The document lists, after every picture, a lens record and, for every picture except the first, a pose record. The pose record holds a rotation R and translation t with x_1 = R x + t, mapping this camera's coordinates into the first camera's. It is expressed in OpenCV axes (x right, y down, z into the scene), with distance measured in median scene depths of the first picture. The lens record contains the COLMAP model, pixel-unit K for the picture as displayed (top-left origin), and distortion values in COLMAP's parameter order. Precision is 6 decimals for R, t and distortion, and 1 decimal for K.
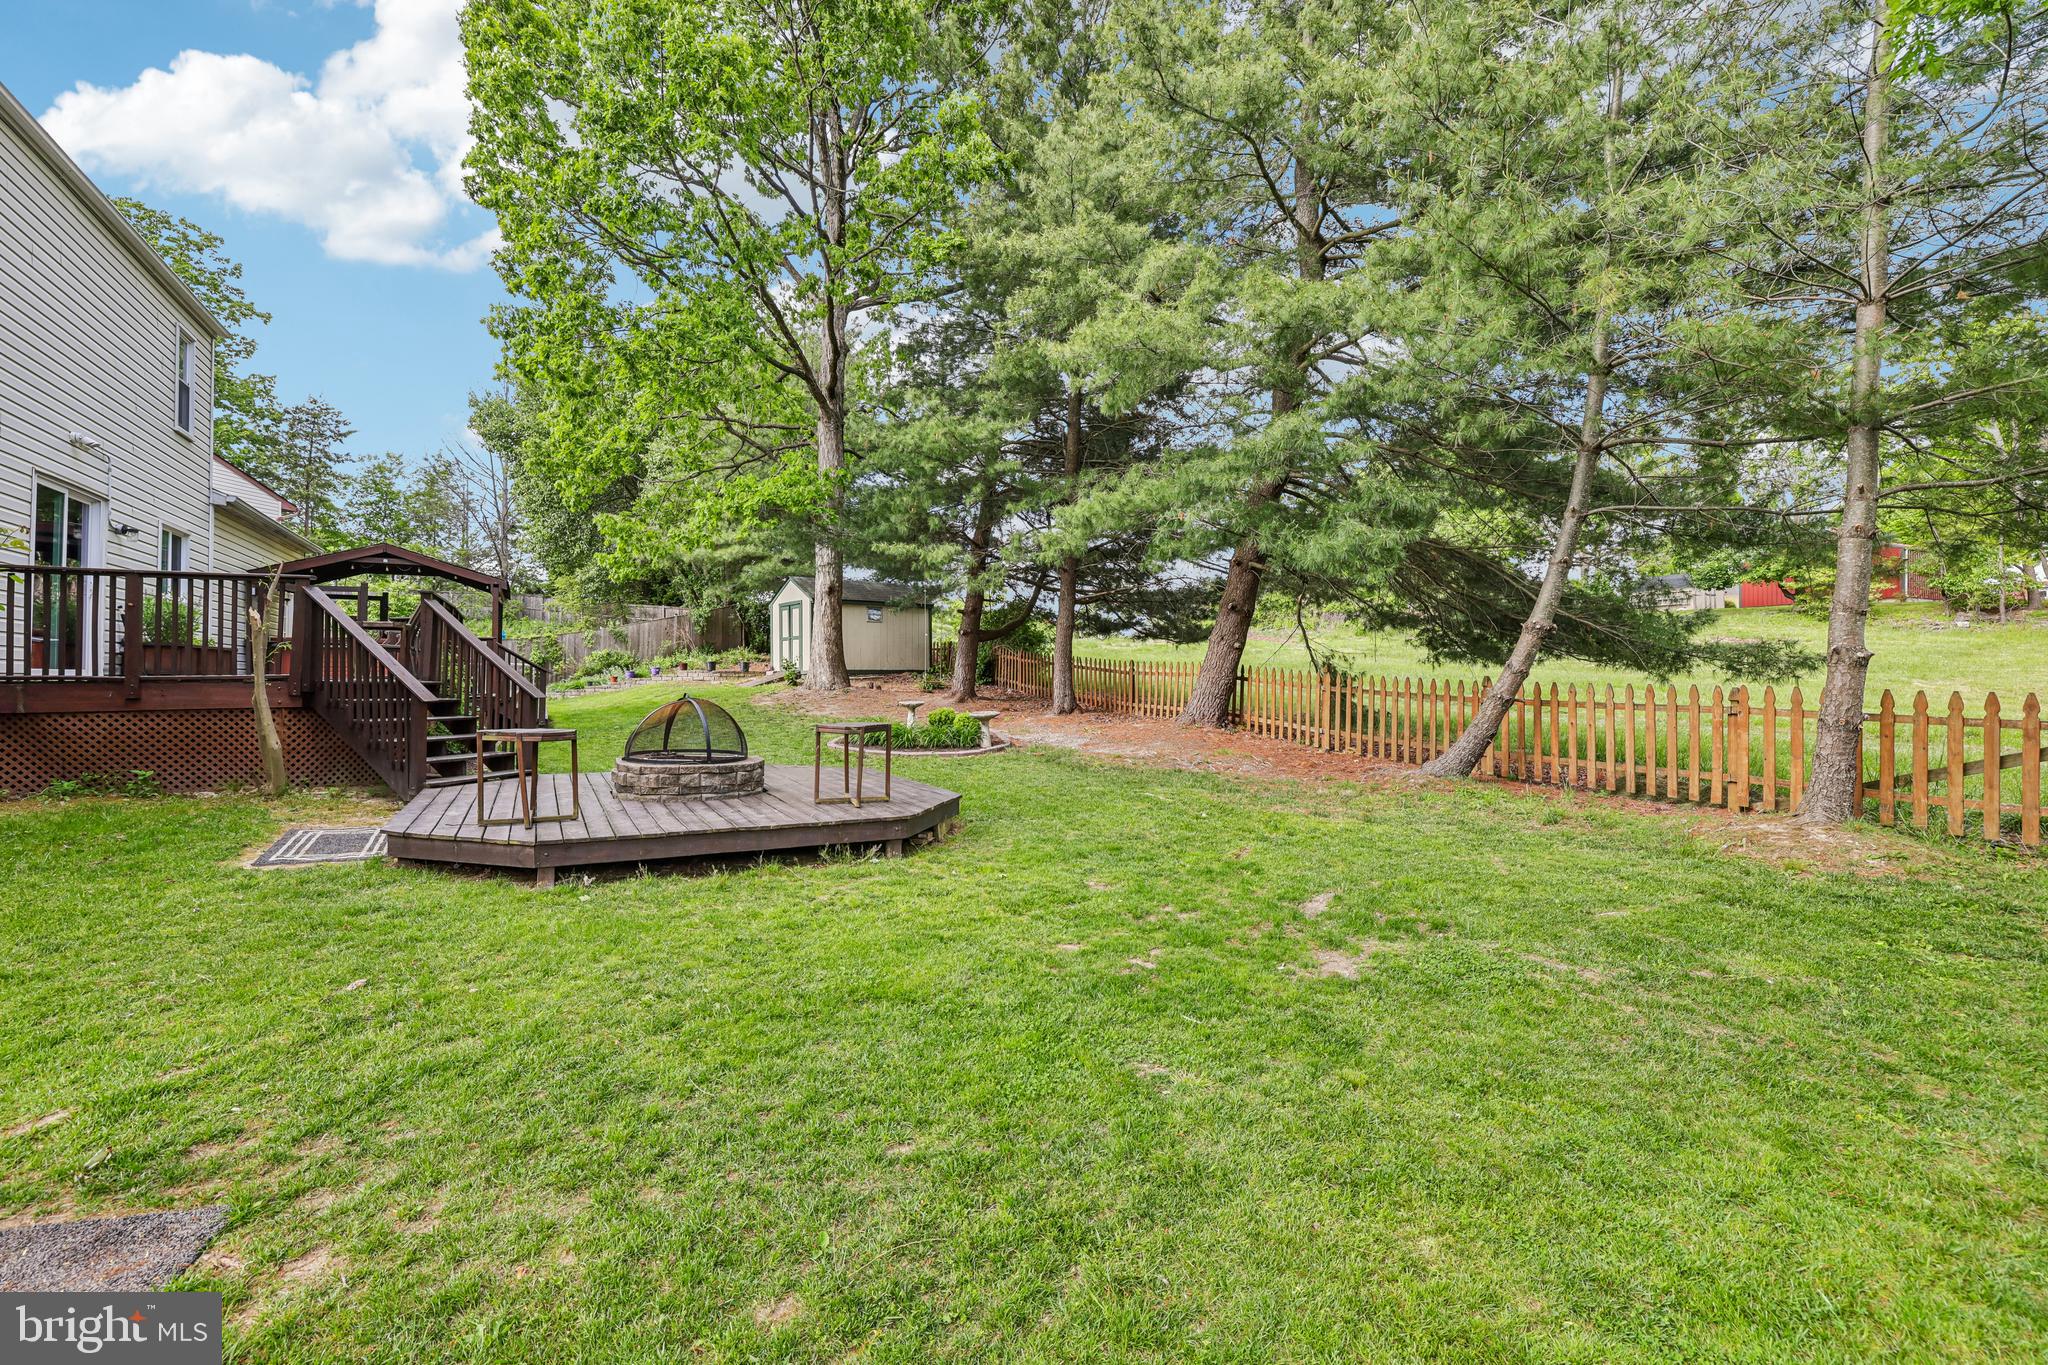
lens RADIAL K [[879.1, 0, 1010.3], [0, 879.1, 670.3], [0, 0, 1]] dist [-0.003768, 0.000076]
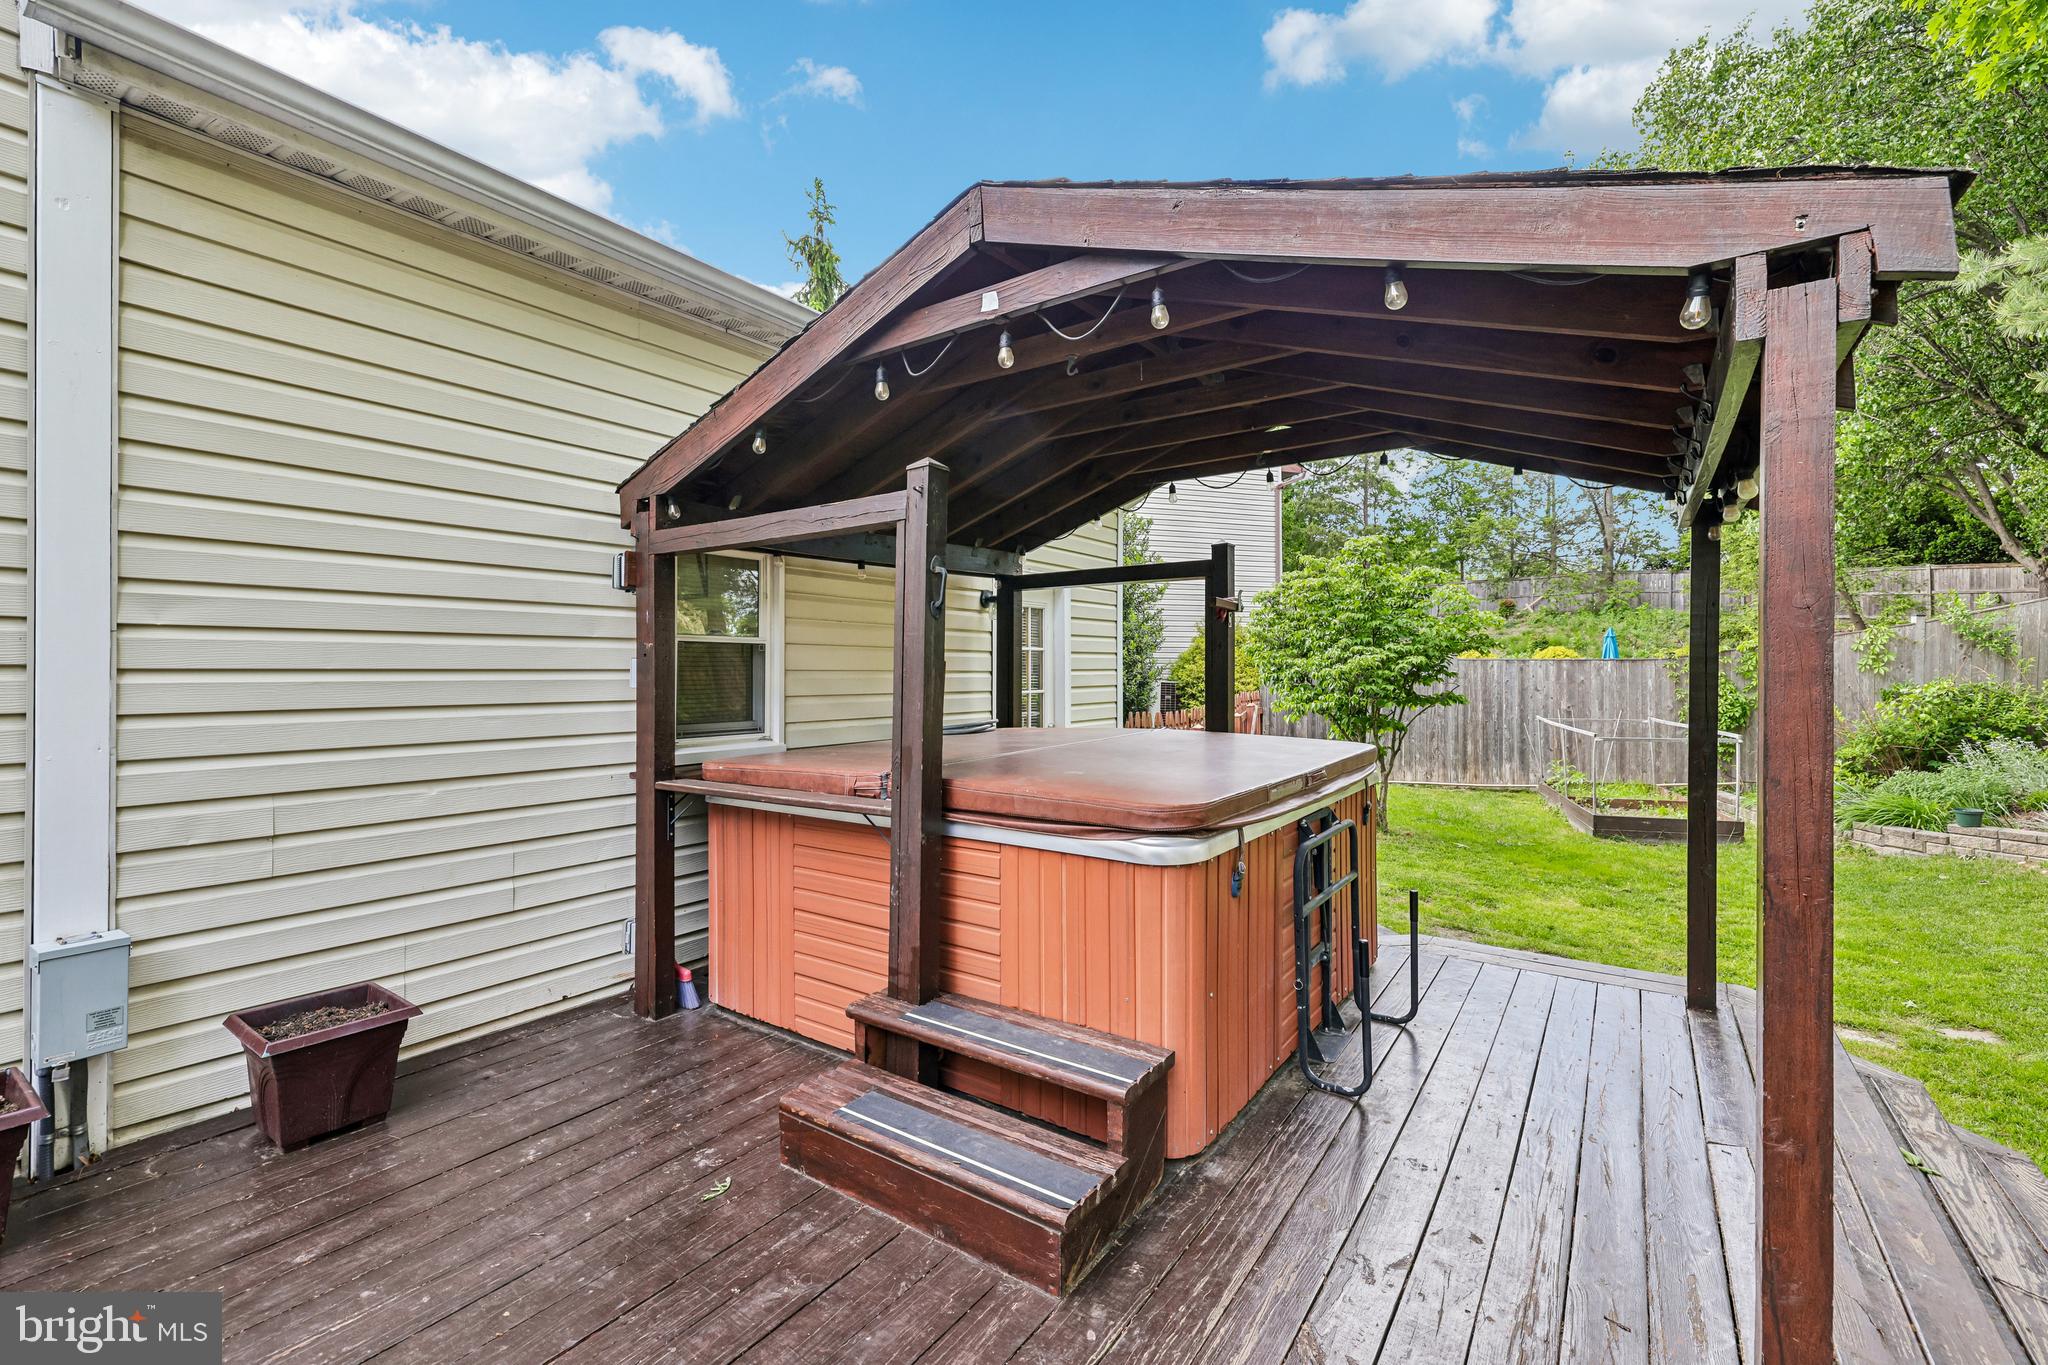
lens RADIAL K [[879.1, 0, 1010.3], [0, 879.1, 670.3], [0, 0, 1]] dist [-0.003768, 0.000076]
pose [[0.442341, -0.002076, -0.896844, -0.364205], [0.010465, 0.999941, 0.002846, -0.037874], [0.896786, -0.010644, 0.442337, 0.596158]]
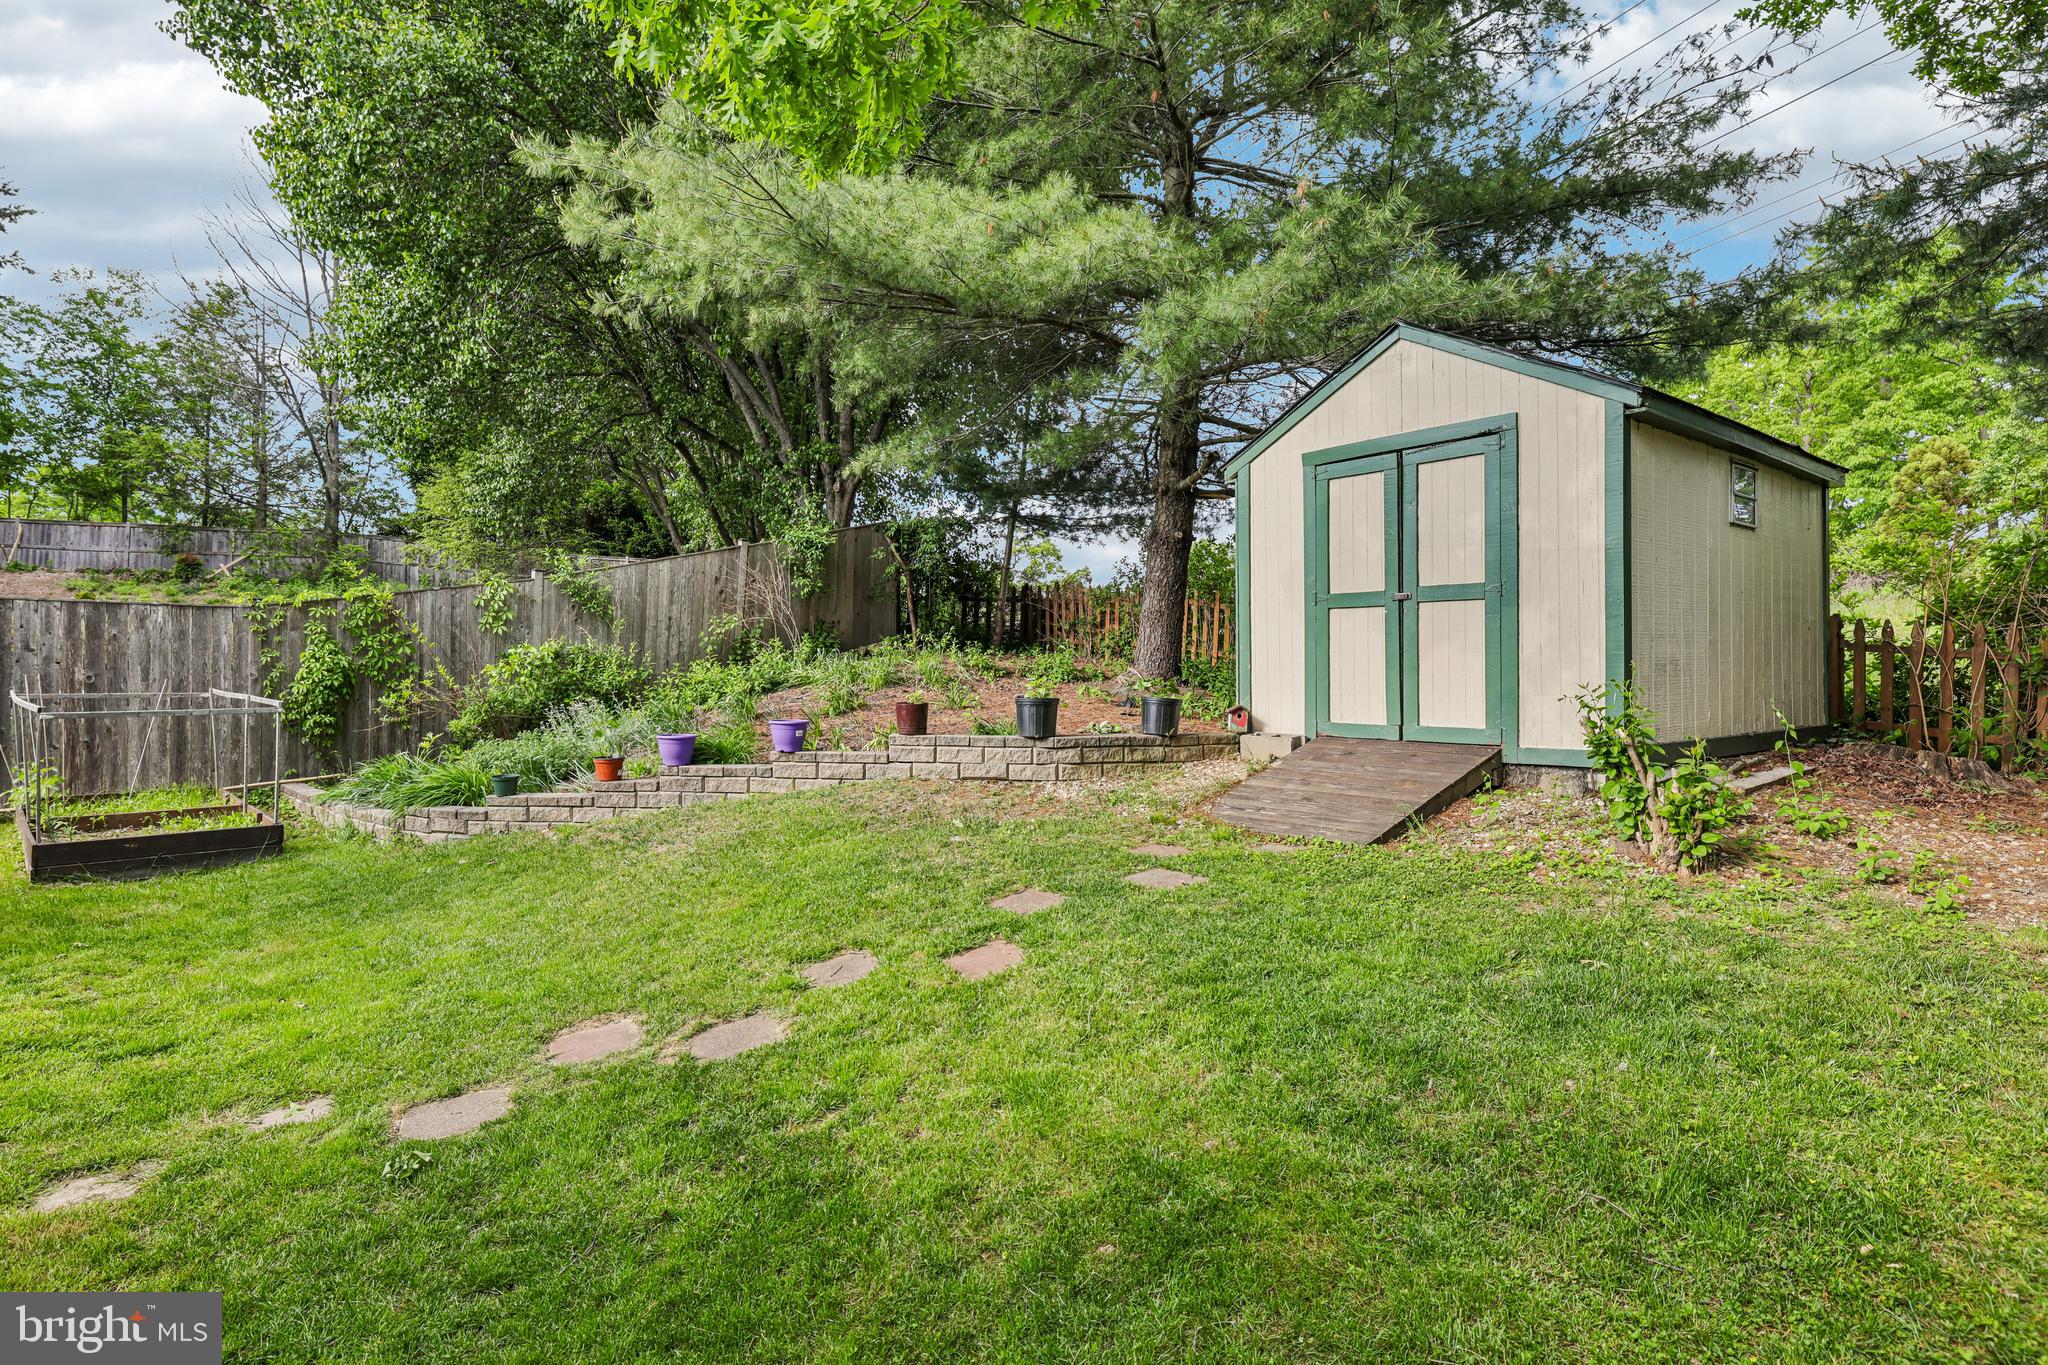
lens RADIAL K [[1070.7, 0, 1024.0], [0, 1070.7, 682.5], [0, 0, 1]] dist [-0.004024, 0.000301]
pose [[0.999849, 0.002888, 0.017132, -0.346136], [-0.003218, 0.999809, 0.019277, -0.019206], [-0.017073, -0.019329, 0.999667, 0.713346]]
